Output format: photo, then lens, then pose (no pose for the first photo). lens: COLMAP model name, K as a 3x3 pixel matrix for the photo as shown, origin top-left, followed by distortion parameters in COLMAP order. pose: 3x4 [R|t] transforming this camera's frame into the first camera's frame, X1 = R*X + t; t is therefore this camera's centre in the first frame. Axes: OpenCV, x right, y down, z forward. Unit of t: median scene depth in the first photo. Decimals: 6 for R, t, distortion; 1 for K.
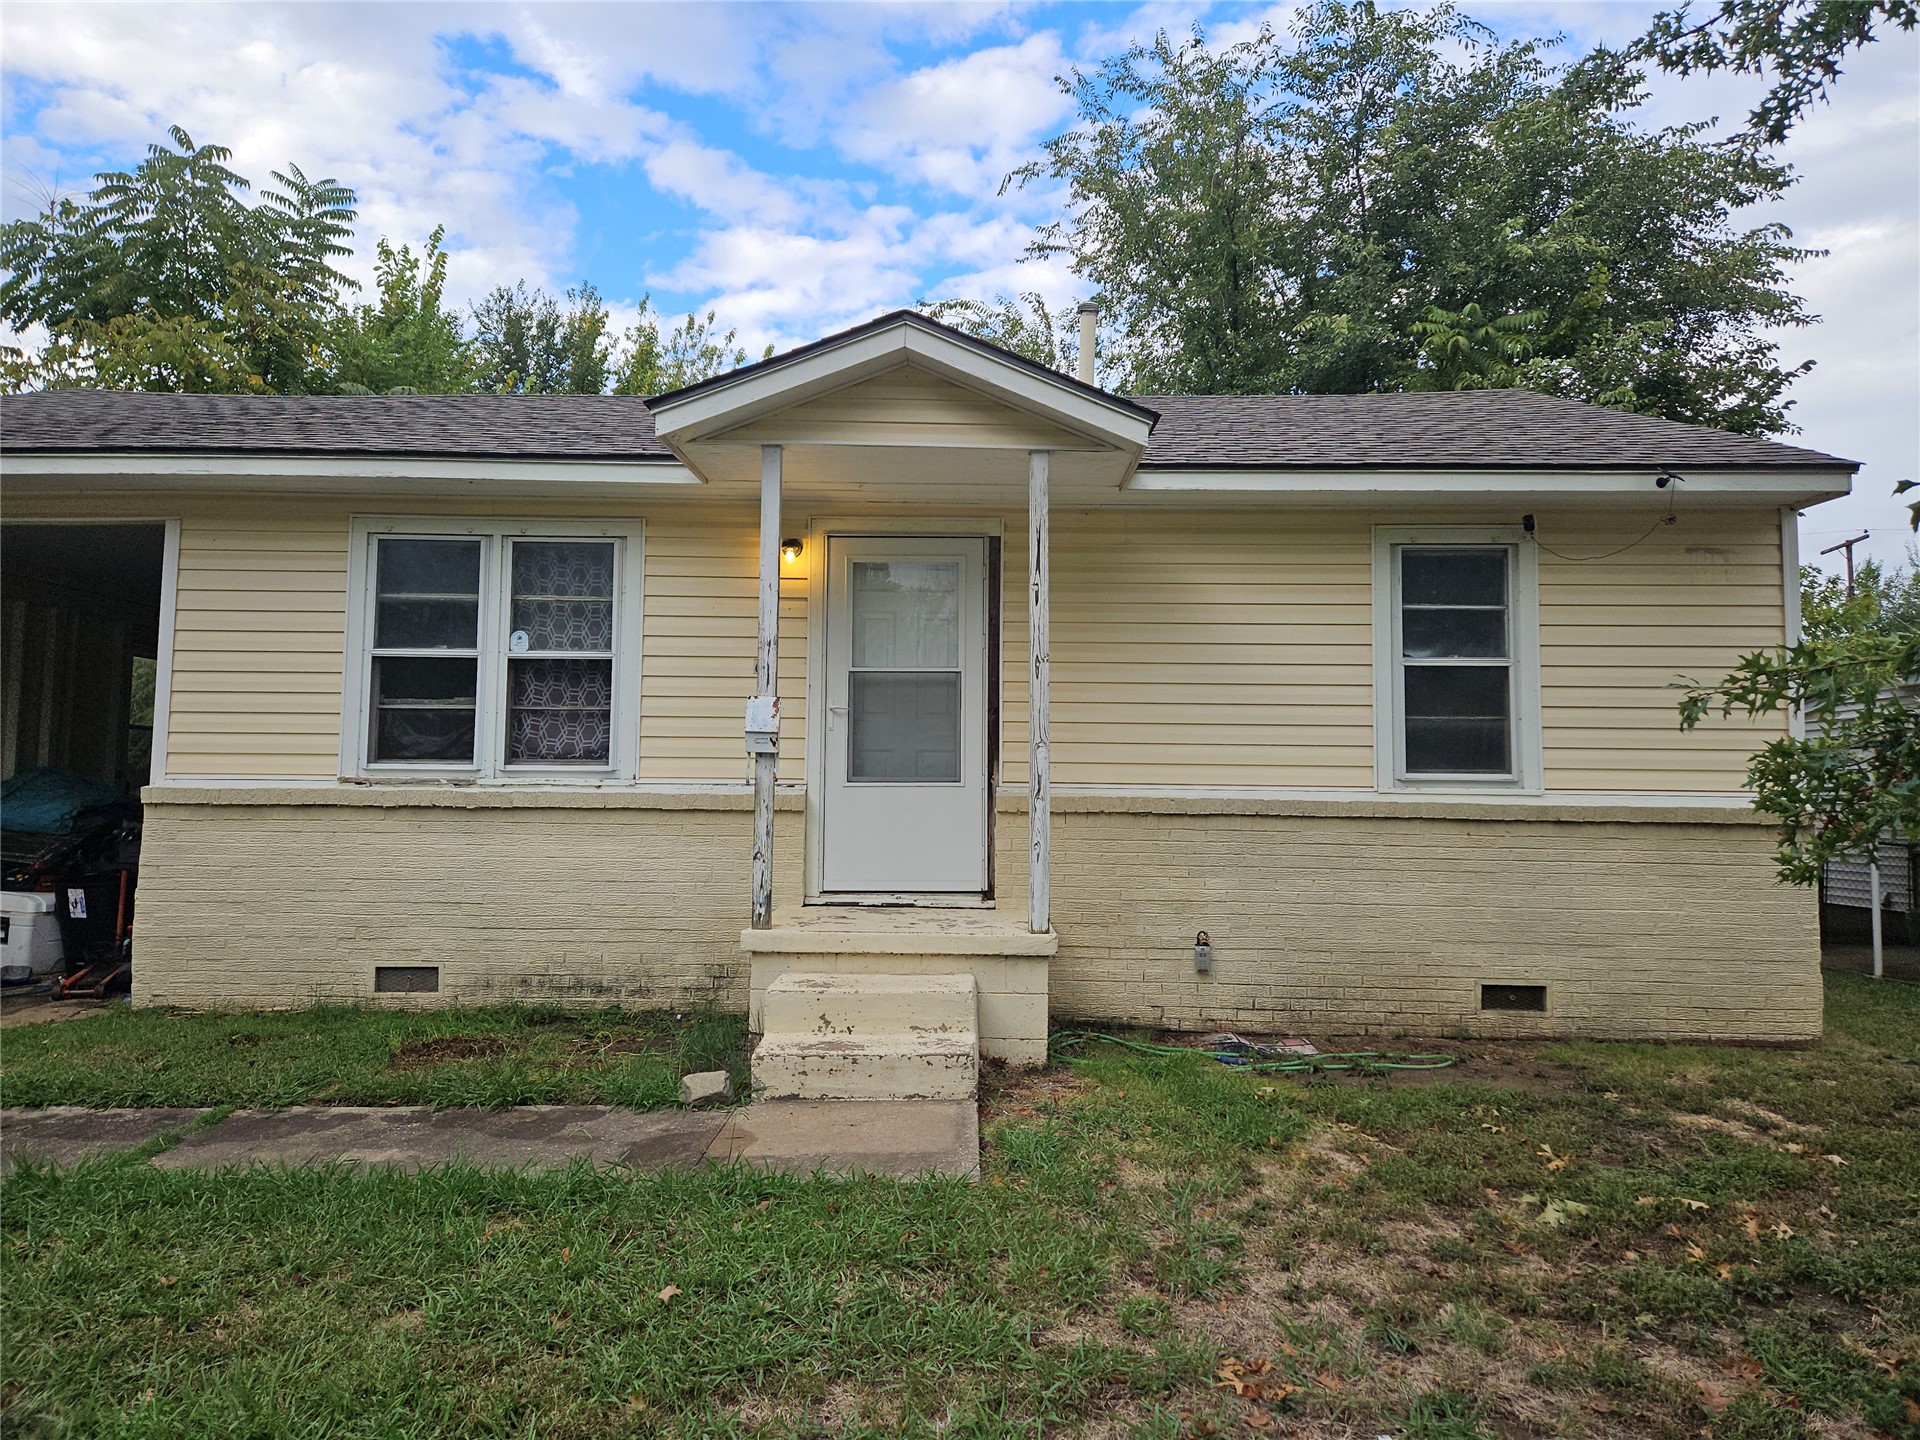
lens RADIAL K [[1271.1, 0, 931.9], [0, 1271.1, 728.0], [0, 0, 1]] dist [0.043387, -0.034147]
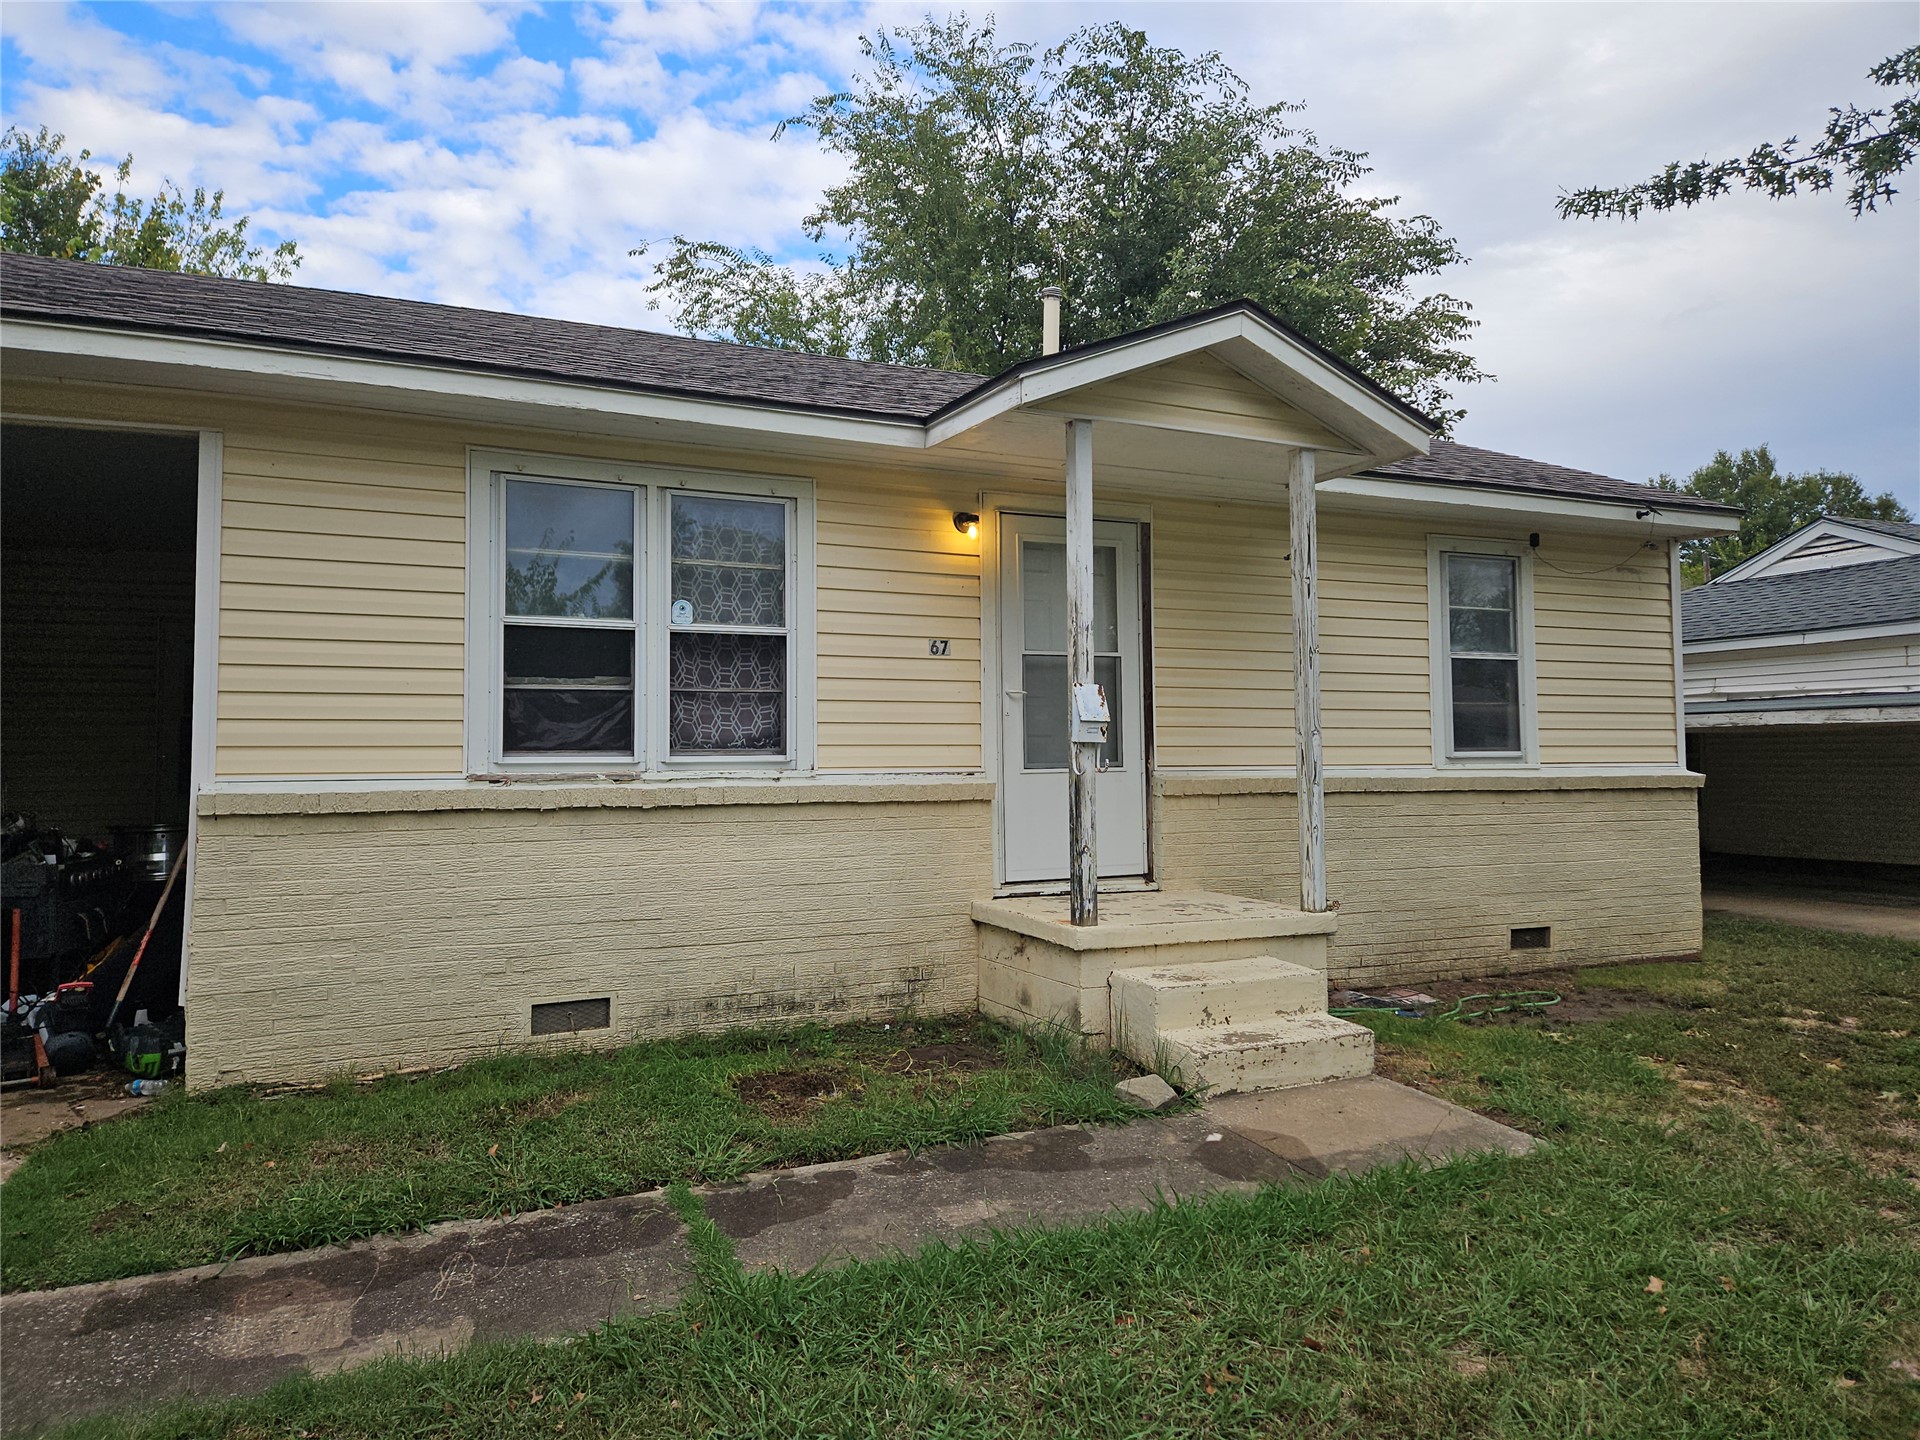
lens RADIAL K [[1271.1, 0, 919.0], [0, 1271.1, 728.9], [0, 0, 1]] dist [0.043387, -0.034147]
pose [[0.906627, -0.006604, 0.421880, -0.550089], [-0.004560, 0.999666, 0.025449, -0.012227], [-0.421907, -0.024996, 0.906294, 0.157024]]
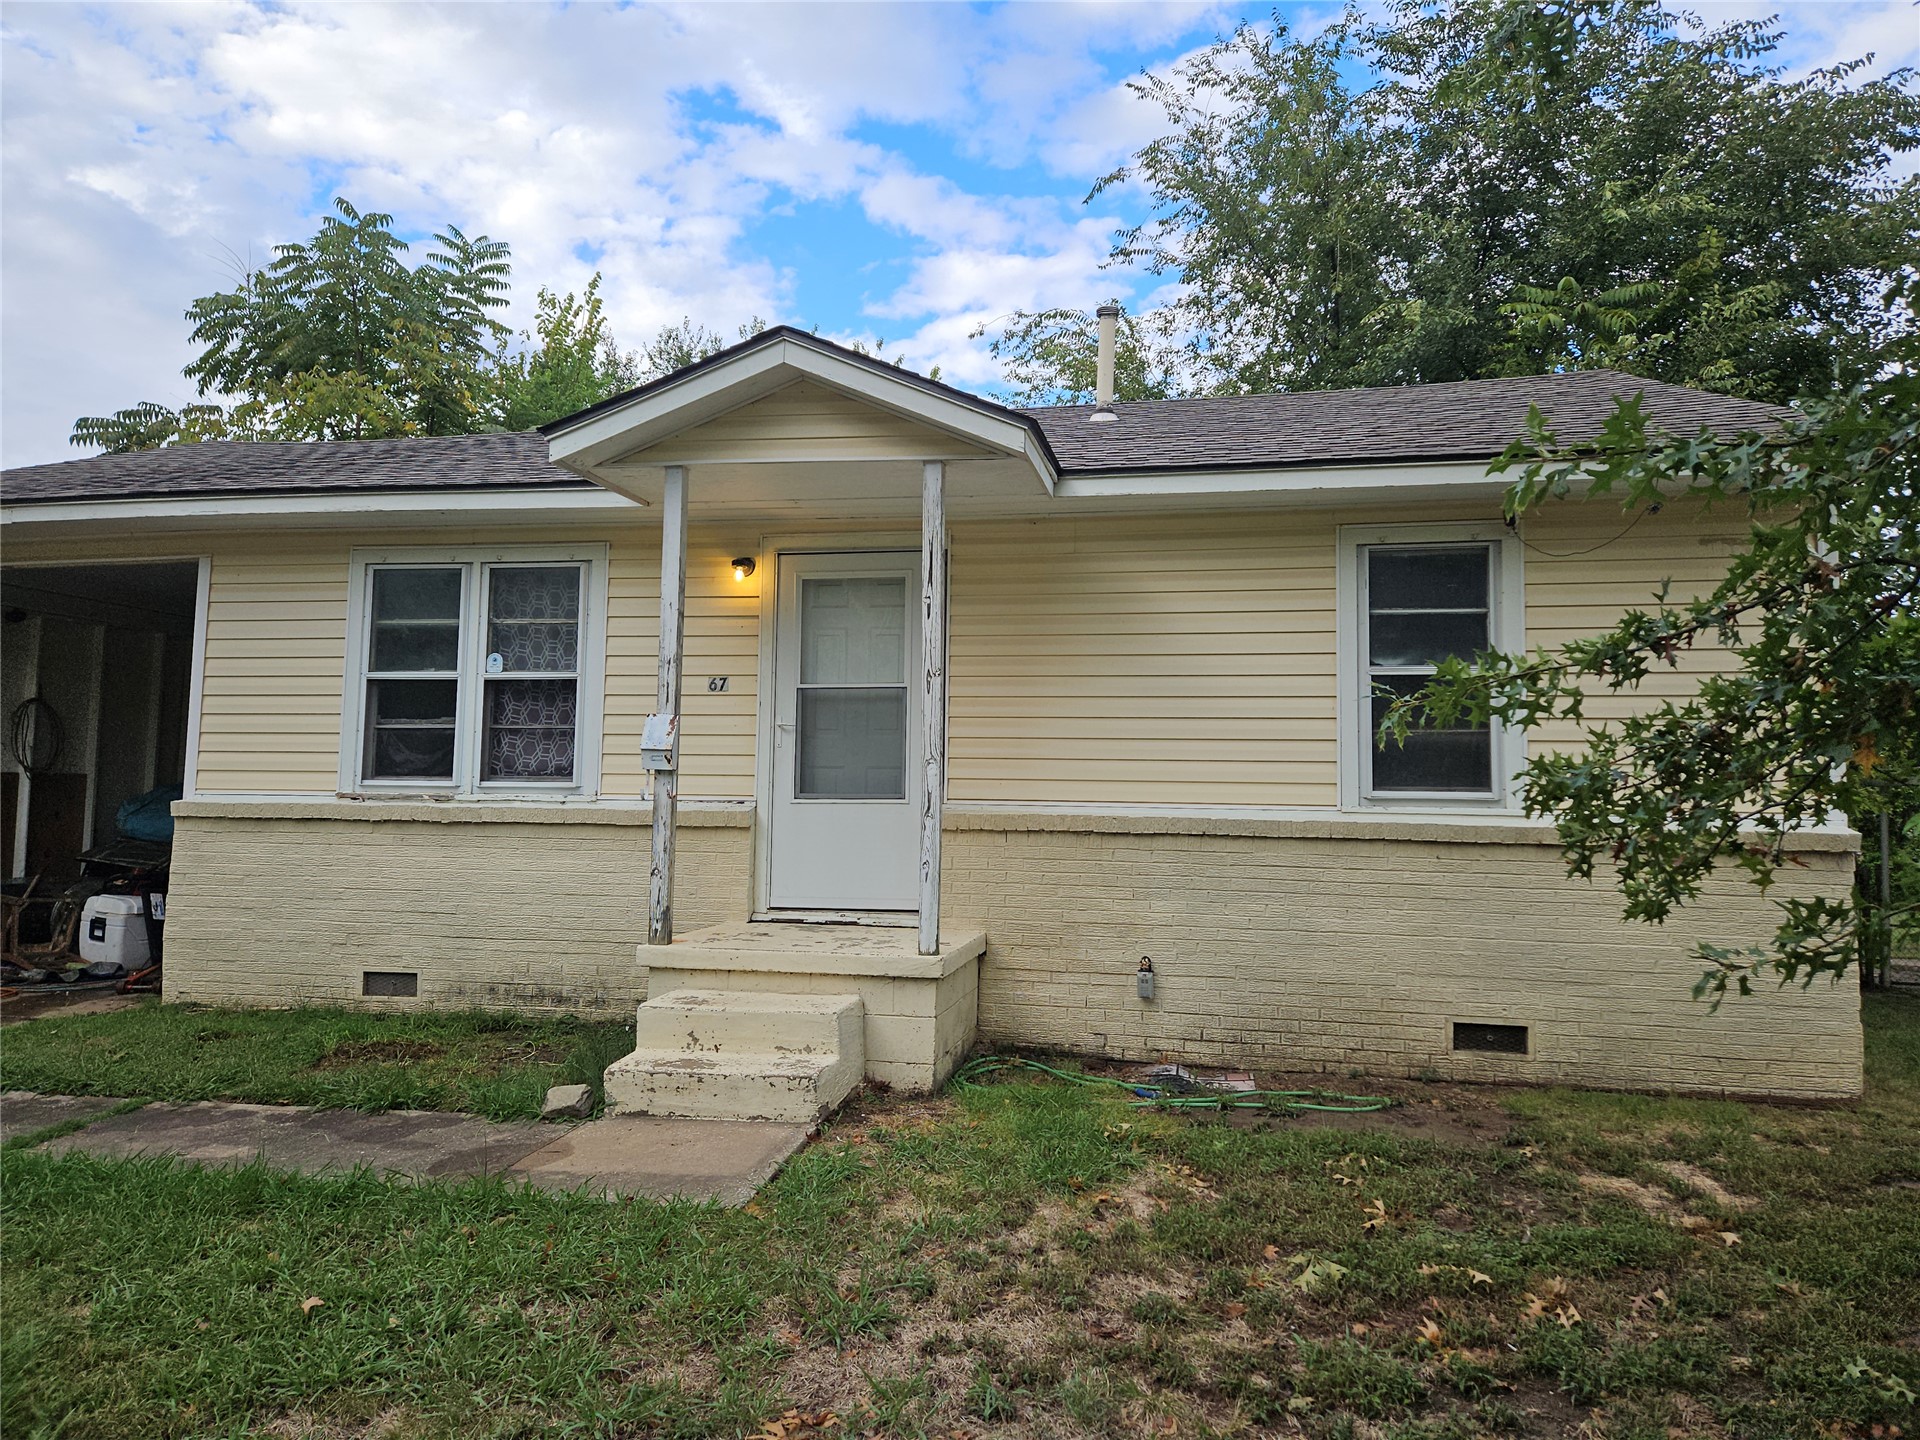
lens RADIAL K [[1271.1, 0, 941.8], [0, 1271.1, 725.2], [0, 0, 1]] dist [0.043387, -0.034147]
pose [[0.985210, -0.007115, -0.171203, 0.220610], [0.004872, 0.999897, -0.013516, -0.001280], [0.171282, 0.012482, 0.985143, 0.032272]]
